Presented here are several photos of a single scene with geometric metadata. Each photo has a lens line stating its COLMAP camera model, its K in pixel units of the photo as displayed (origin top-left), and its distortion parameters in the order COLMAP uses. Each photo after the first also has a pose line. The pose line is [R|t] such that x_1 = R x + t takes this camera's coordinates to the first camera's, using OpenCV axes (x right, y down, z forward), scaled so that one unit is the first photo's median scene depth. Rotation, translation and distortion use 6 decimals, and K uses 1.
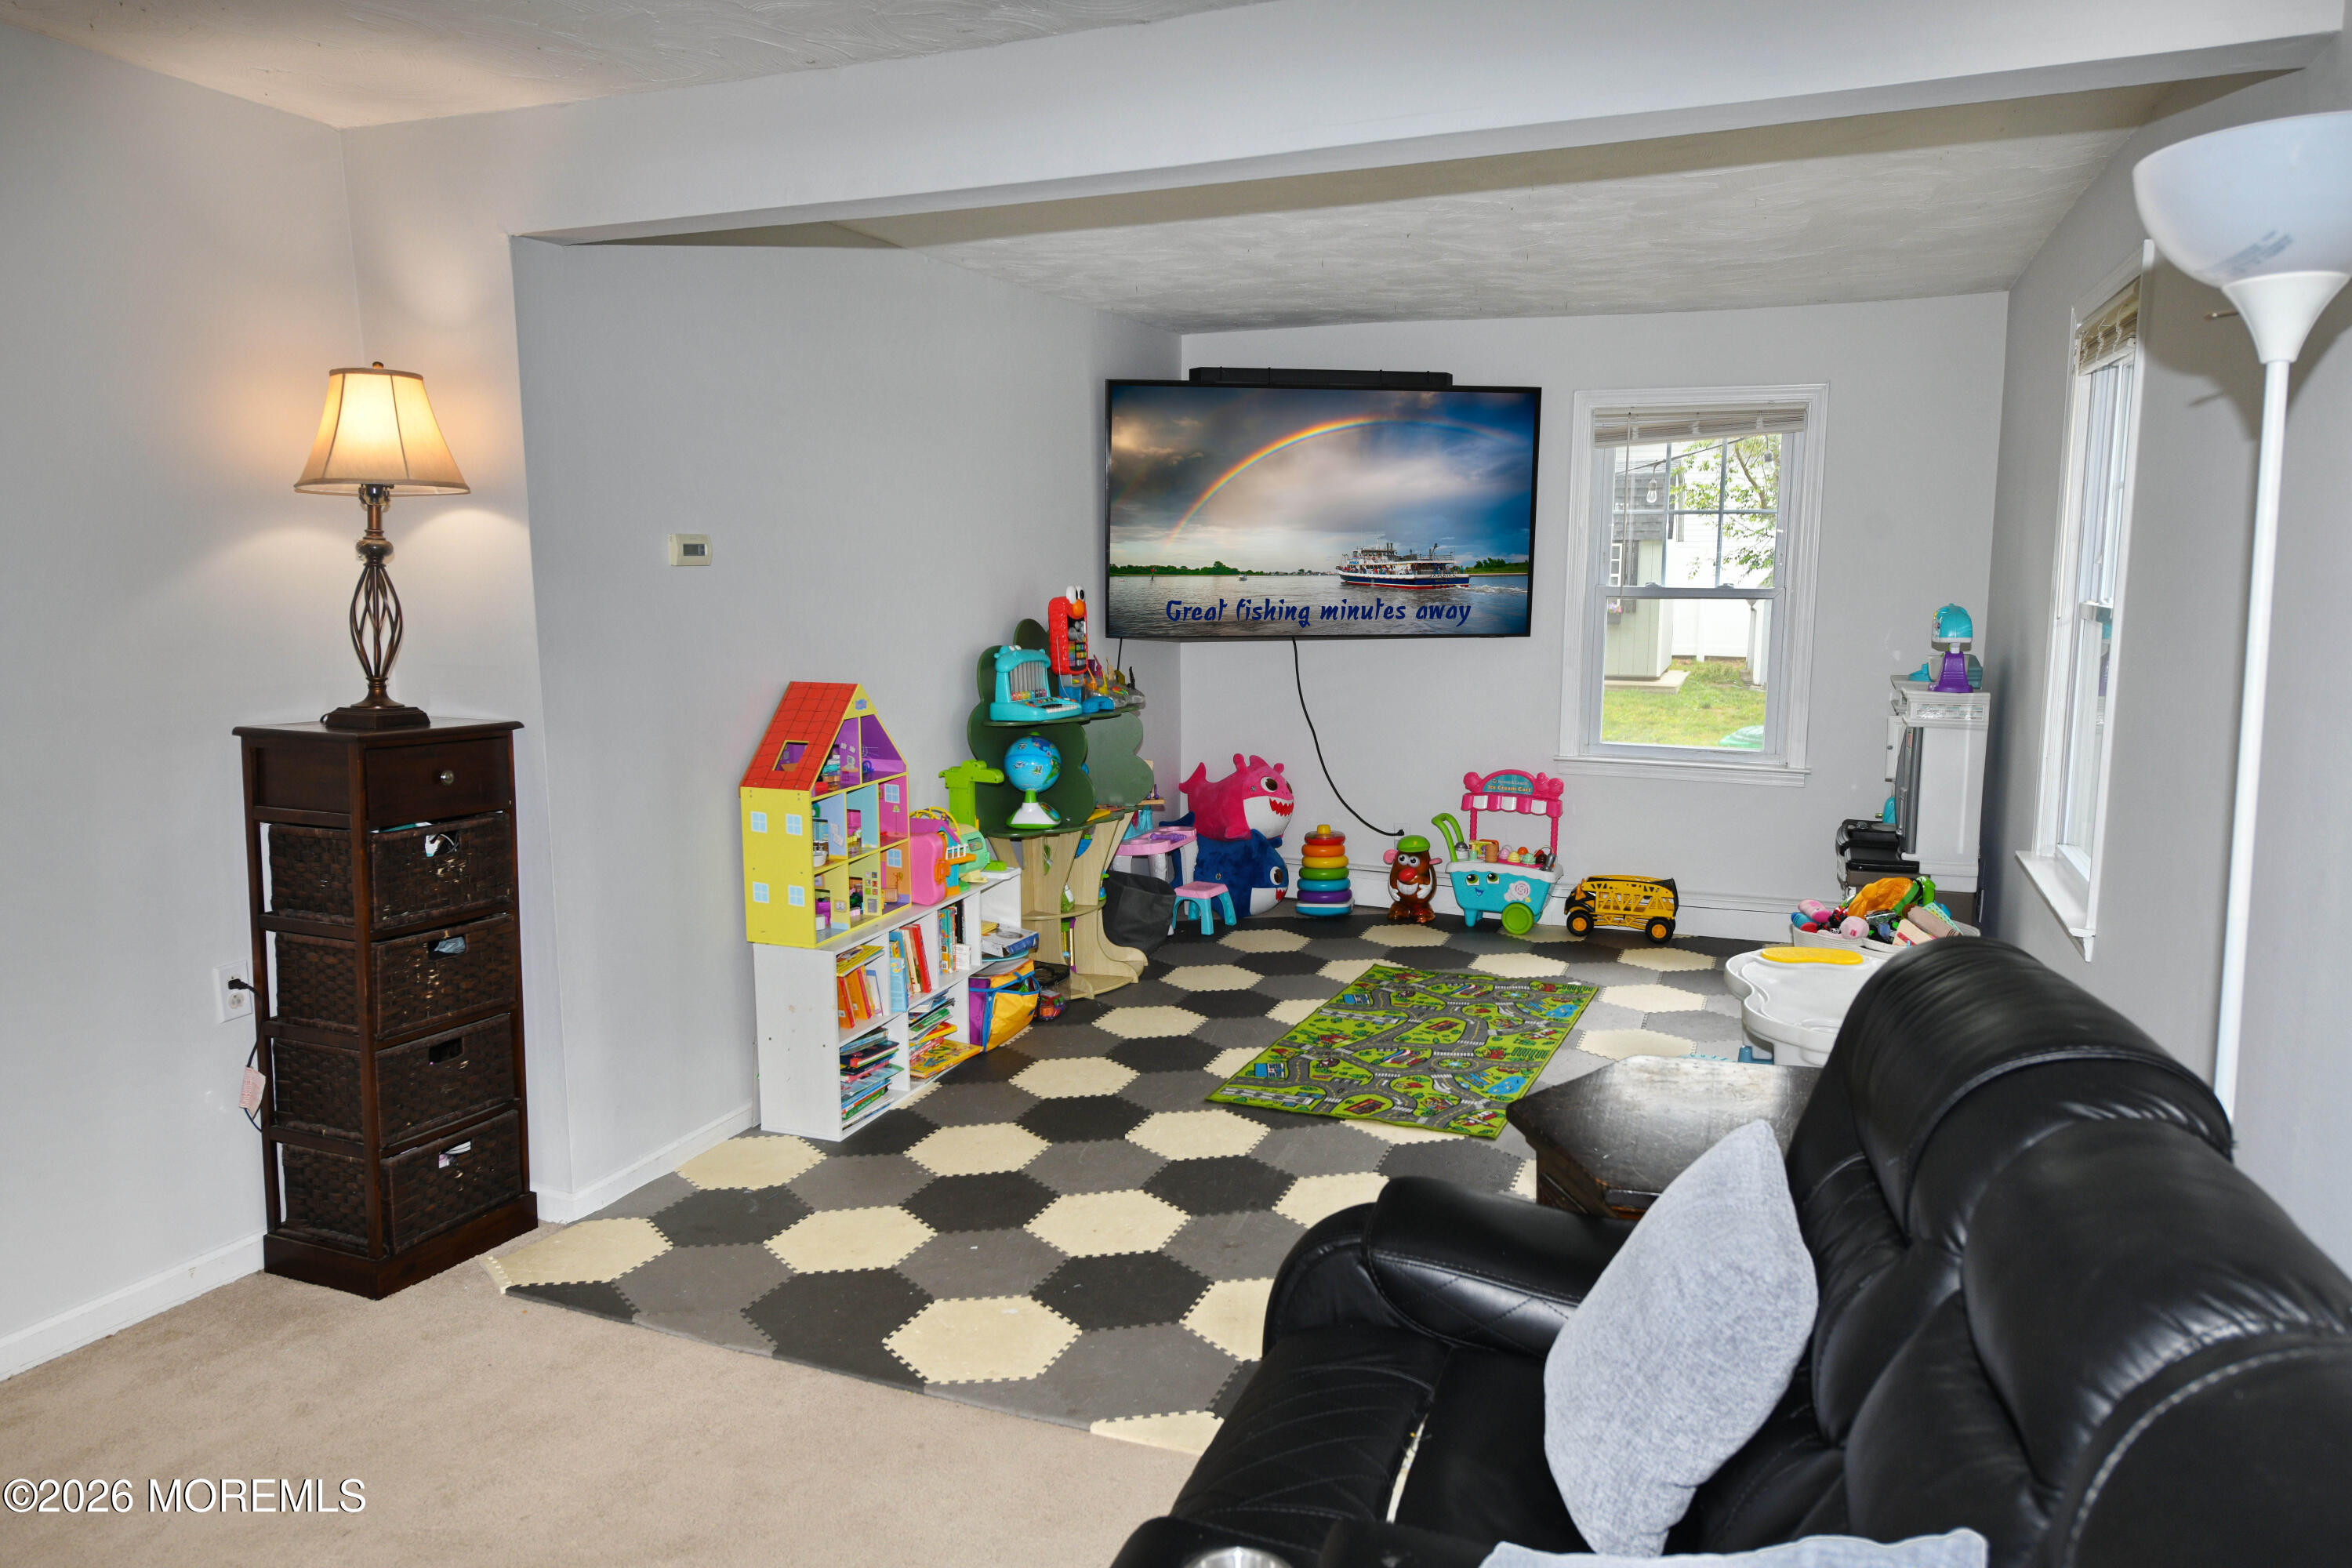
lens RADIAL K [[1572.3, 0, 1177.0], [0, 1572.3, 776.5], [0, 0, 1]] dist [-0.003854, -0.000501]
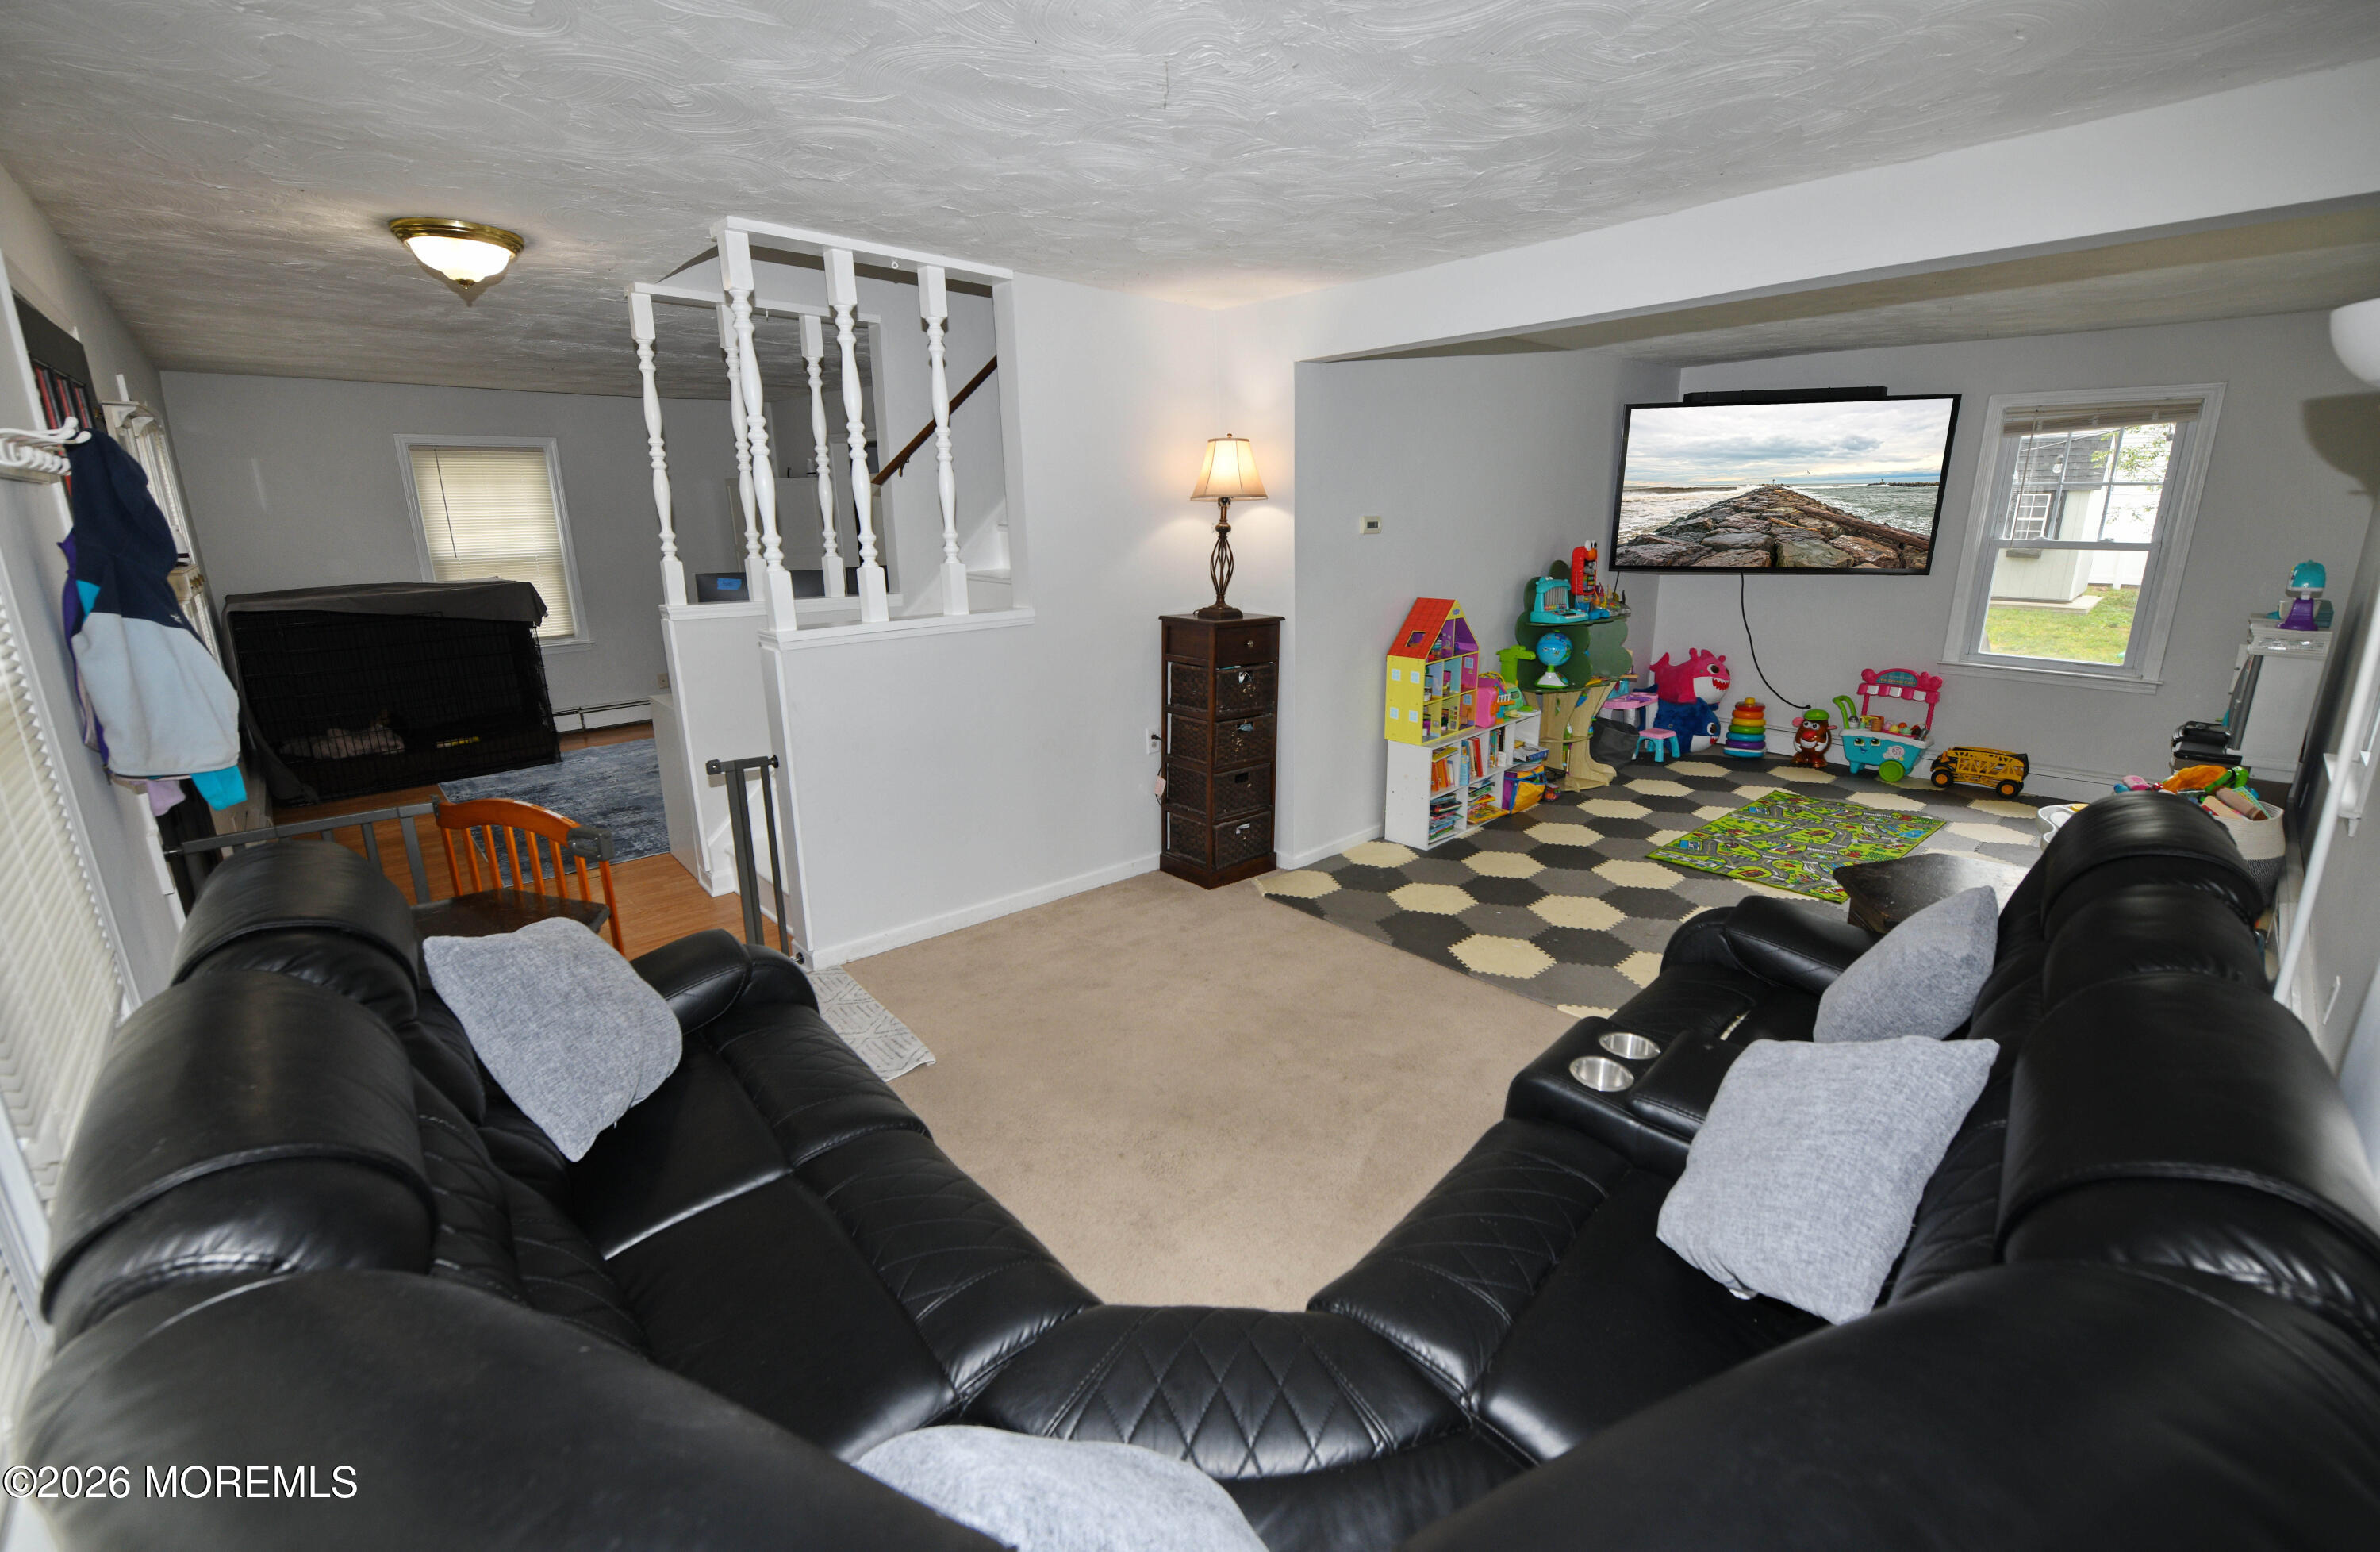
lens RADIAL K [[962.3, 0, 1207.2], [0, 962.3, 758.2], [0, 0, 1]] dist [-0.013111, -0.000437]
pose [[0.907042, 0.094256, -0.410354, 0.004752], [-0.046698, 0.991128, 0.124435, -0.003789], [0.418442, -0.093705, 0.903397, -0.112716]]
